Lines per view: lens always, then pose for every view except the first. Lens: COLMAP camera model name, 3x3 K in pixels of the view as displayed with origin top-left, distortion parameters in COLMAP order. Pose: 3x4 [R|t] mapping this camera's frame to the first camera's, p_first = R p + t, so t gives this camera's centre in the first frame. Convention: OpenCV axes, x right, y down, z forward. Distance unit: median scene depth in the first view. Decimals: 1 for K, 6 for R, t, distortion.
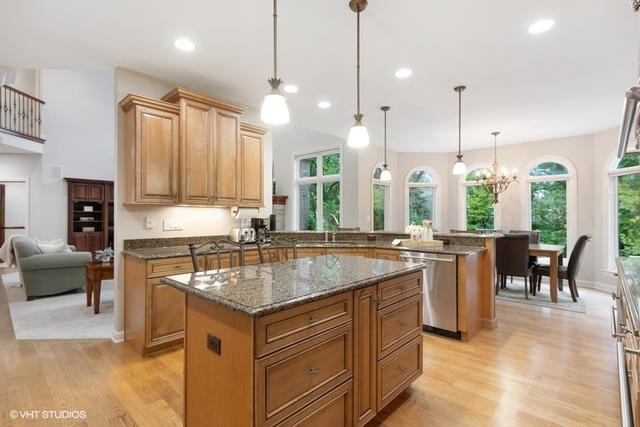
lens RADIAL K [[309.1, 0, 320.0], [0, 309.1, 213.5], [0, 0, 1]] dist [0.000012, -0.000019]
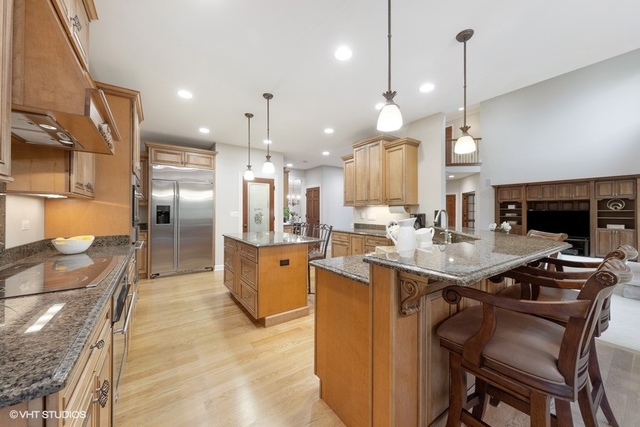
lens RADIAL K [[235.1, 0, 320.0], [0, 235.1, 213.5], [0, 0, 1]] dist [0.000252, -0.000108]
pose [[-0.205713, 0.006561, -0.978590, 0.394625], [0.003093, 0.999977, 0.006054, 0.003900], [0.978607, -0.001781, -0.205729, 0.445588]]
